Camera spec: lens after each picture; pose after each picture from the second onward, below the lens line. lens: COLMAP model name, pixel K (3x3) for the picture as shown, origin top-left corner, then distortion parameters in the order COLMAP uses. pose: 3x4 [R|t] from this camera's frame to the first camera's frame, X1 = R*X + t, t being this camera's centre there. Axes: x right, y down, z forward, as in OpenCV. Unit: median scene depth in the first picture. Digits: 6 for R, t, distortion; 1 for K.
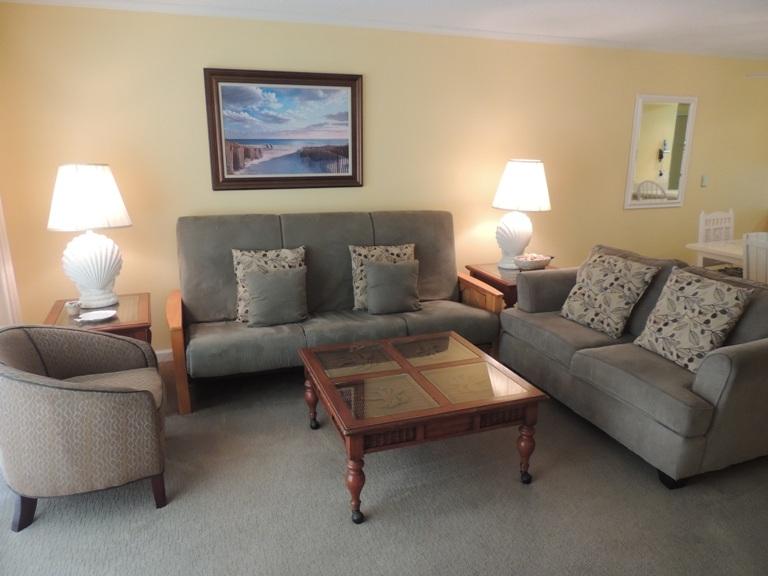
lens RADIAL K [[558.8, 0, 384.0], [0, 558.8, 288.0], [0, 0, 1]] dist [-0.009070, -0.005689]
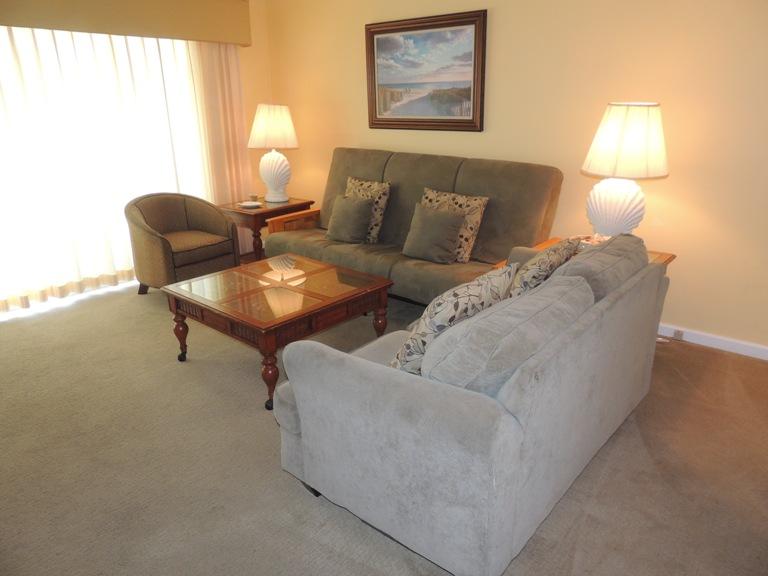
lens RADIAL K [[558.8, 0, 384.0], [0, 558.8, 288.0], [0, 0, 1]] dist [-0.009070, -0.005689]
pose [[0.479991, 0.276203, -0.832659, 0.802369], [-0.205212, 0.958161, 0.199538, -0.088431], [0.852934, 0.075095, 0.516589, 0.417921]]
